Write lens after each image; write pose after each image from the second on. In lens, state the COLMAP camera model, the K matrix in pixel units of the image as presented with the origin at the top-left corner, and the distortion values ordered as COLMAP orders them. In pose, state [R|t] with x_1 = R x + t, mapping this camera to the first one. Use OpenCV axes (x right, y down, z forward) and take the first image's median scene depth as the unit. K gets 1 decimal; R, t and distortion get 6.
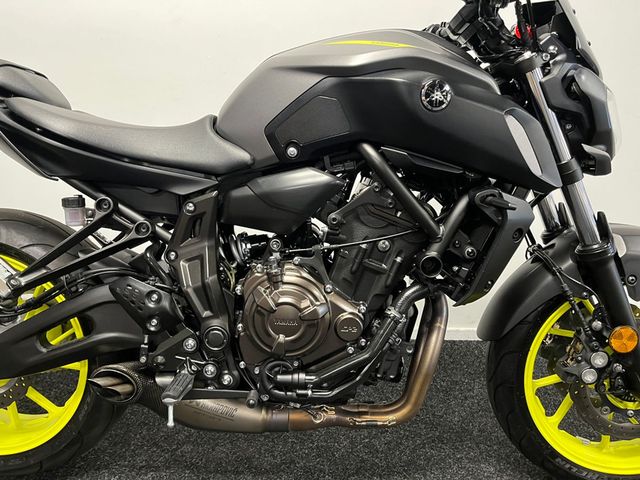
lens RADIAL K [[486.1, 0, 321.3], [0, 486.1, 240.6], [0, 0, 1]] dist [0.082483, -0.112398]
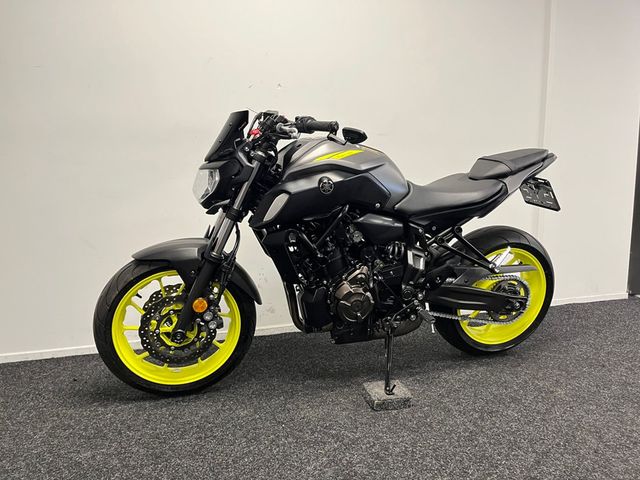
lens RADIAL K [[486.1, 0, 318.1], [0, 486.1, 244.8], [0, 0, 1]] dist [0.082483, -0.112398]
pose [[0.961039, -0.074373, 0.266219, -0.824606], [0.104314, 0.989491, -0.100135, 0.177179], [-0.255973, 0.124004, 0.958697, -0.797947]]
